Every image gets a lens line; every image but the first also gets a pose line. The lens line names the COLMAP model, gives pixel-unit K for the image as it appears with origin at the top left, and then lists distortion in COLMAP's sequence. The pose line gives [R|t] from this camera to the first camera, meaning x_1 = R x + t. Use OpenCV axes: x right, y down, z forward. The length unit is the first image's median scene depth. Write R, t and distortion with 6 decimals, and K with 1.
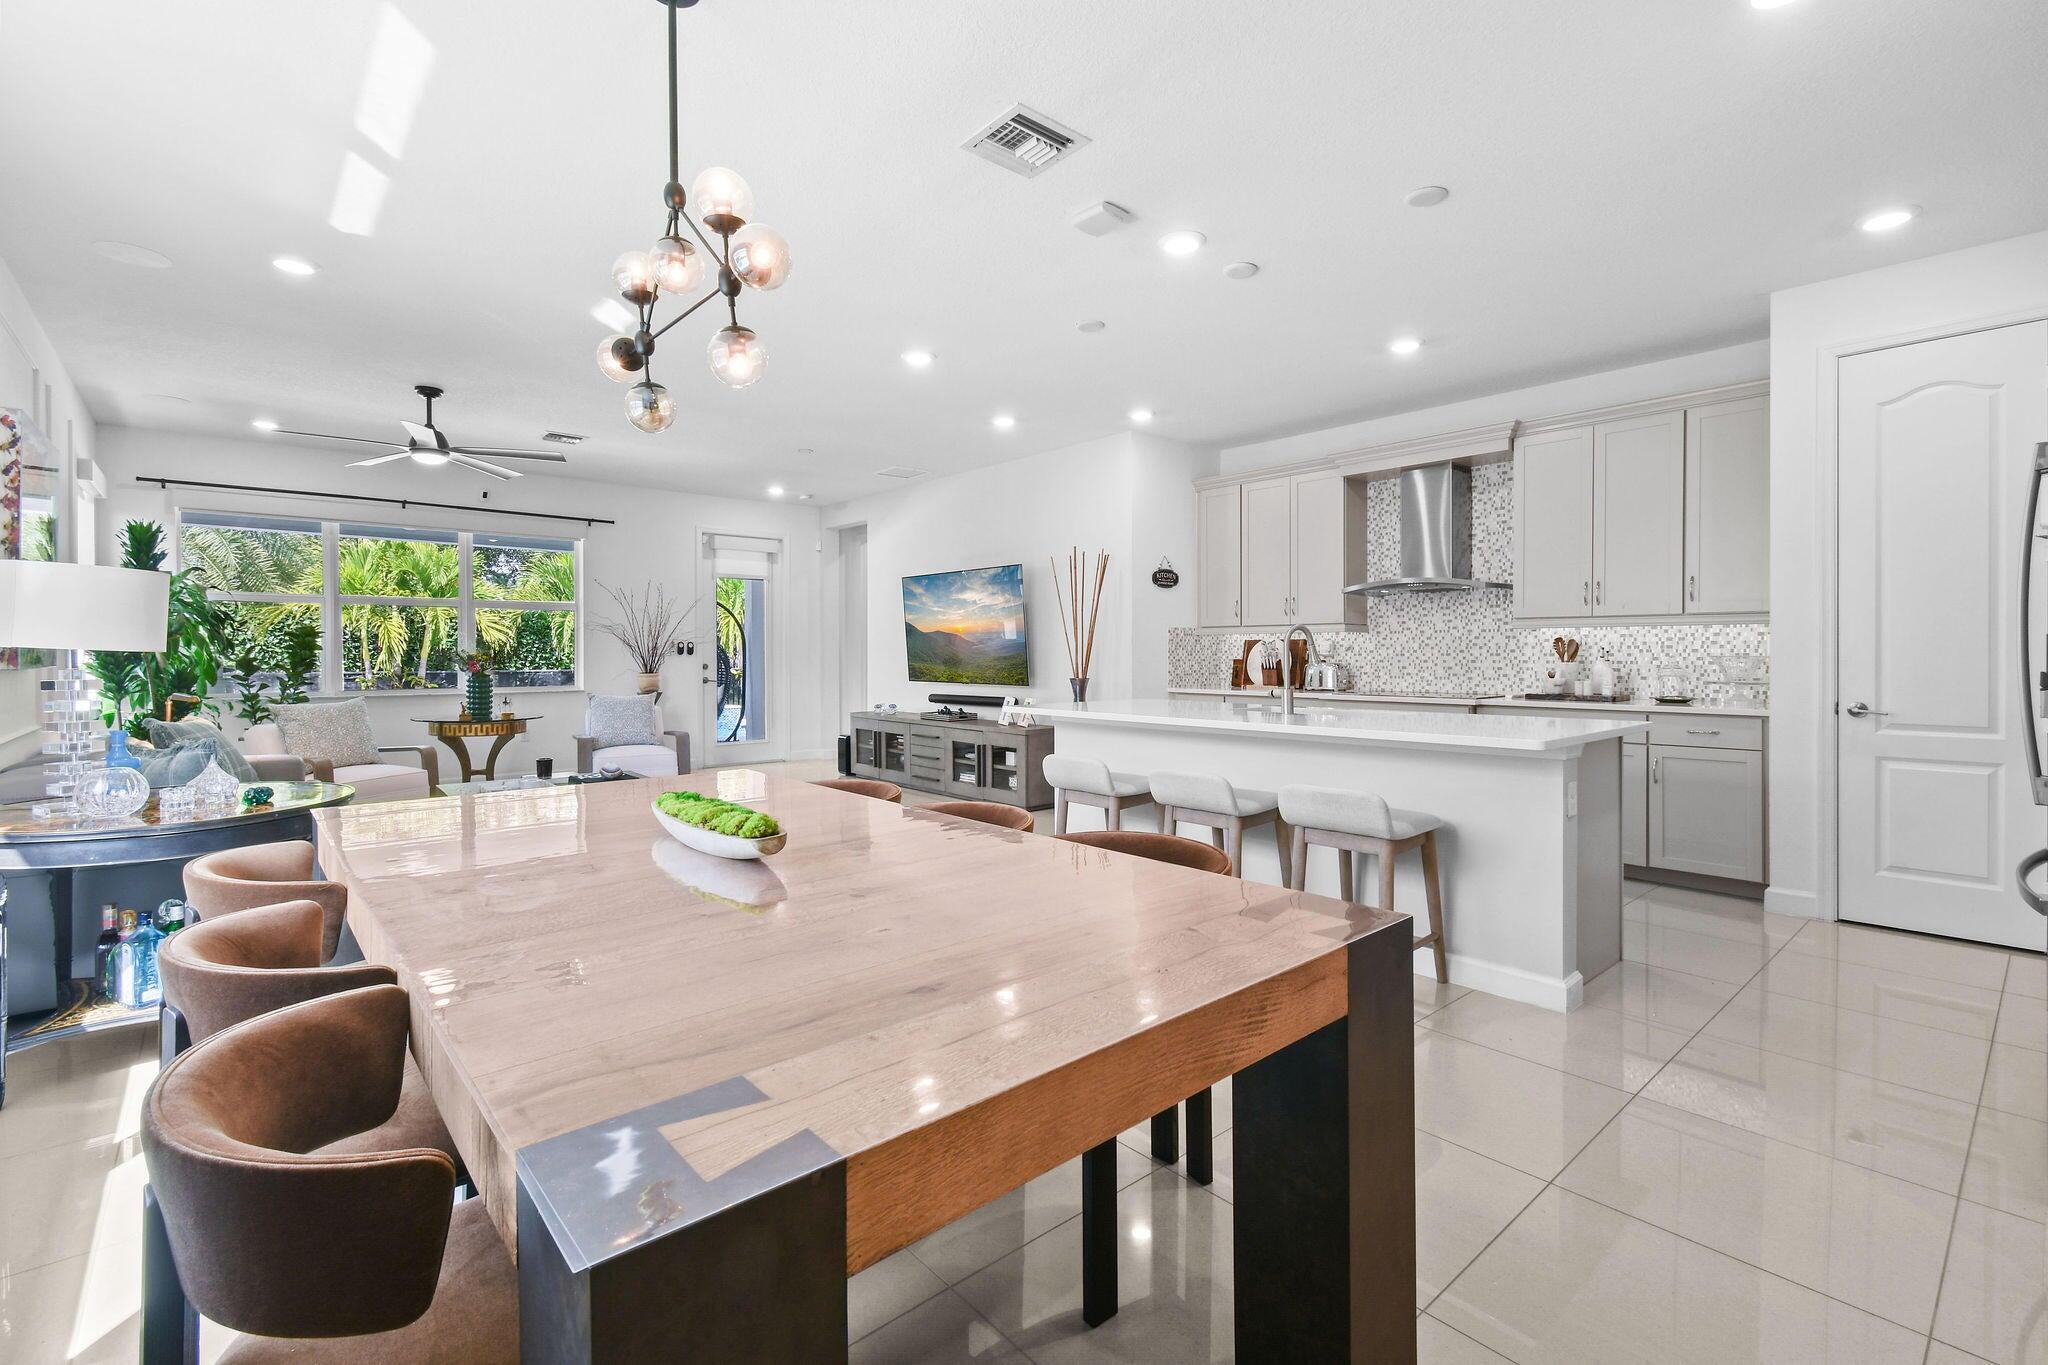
lens RADIAL K [[922.9, 0, 1020.6], [0, 922.9, 667.6], [0, 0, 1]] dist [0.011224, -0.004147]
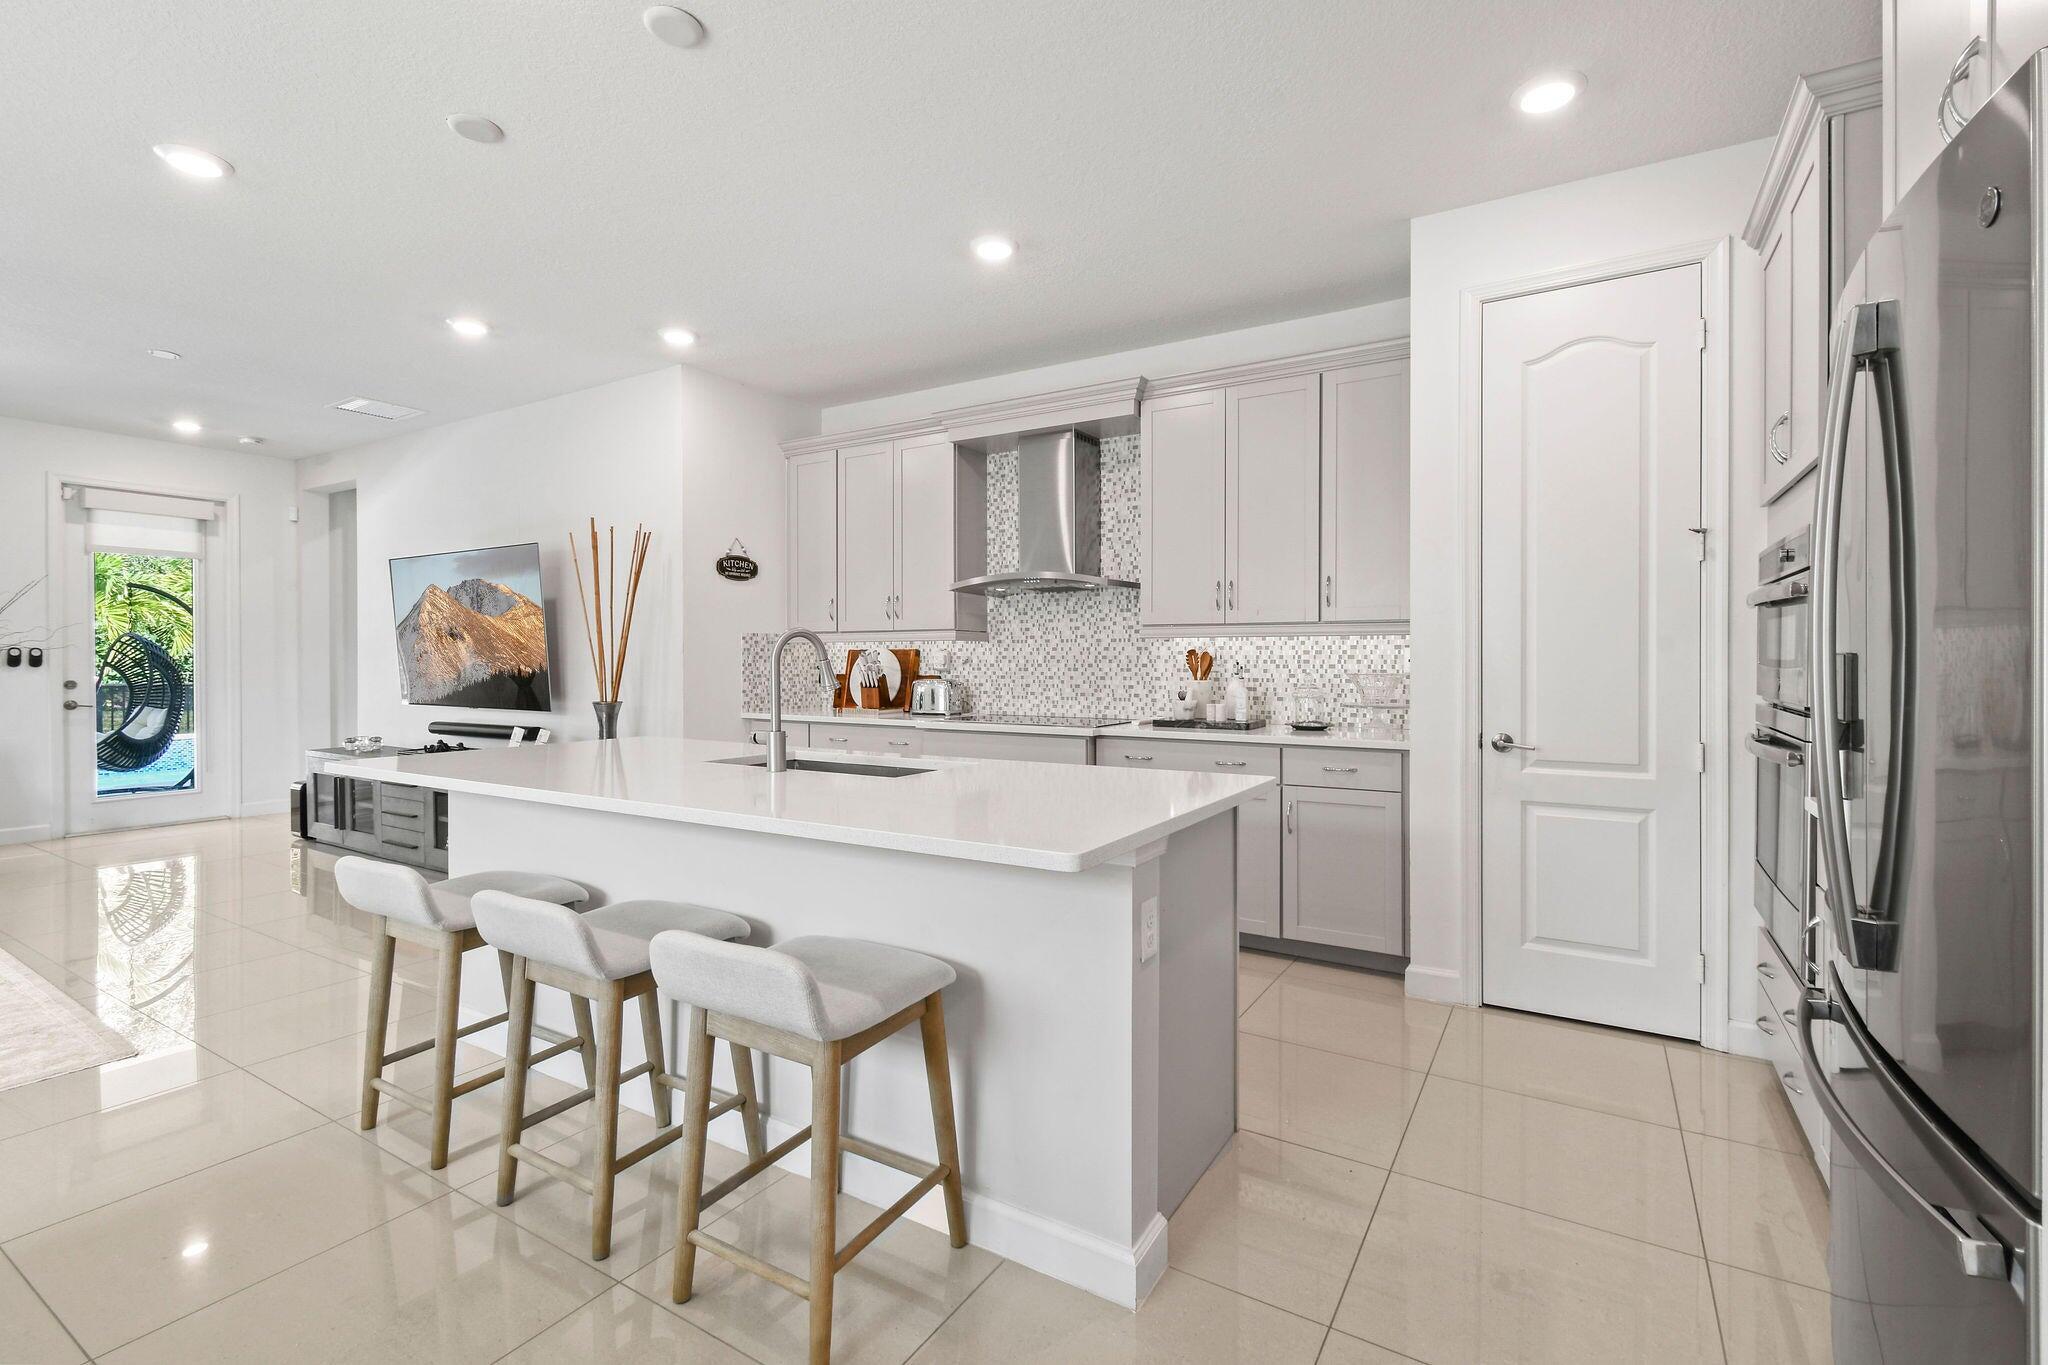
lens RADIAL K [[922.9, 0, 1024.9], [0, 922.9, 681.5], [0, 0, 1]] dist [0.011224, -0.004147]
pose [[0.954513, -0.005709, 0.298114, 0.197422], [0.003216, 0.999956, 0.008852, -0.012035], [-0.298151, -0.007491, 0.954489, 0.264800]]
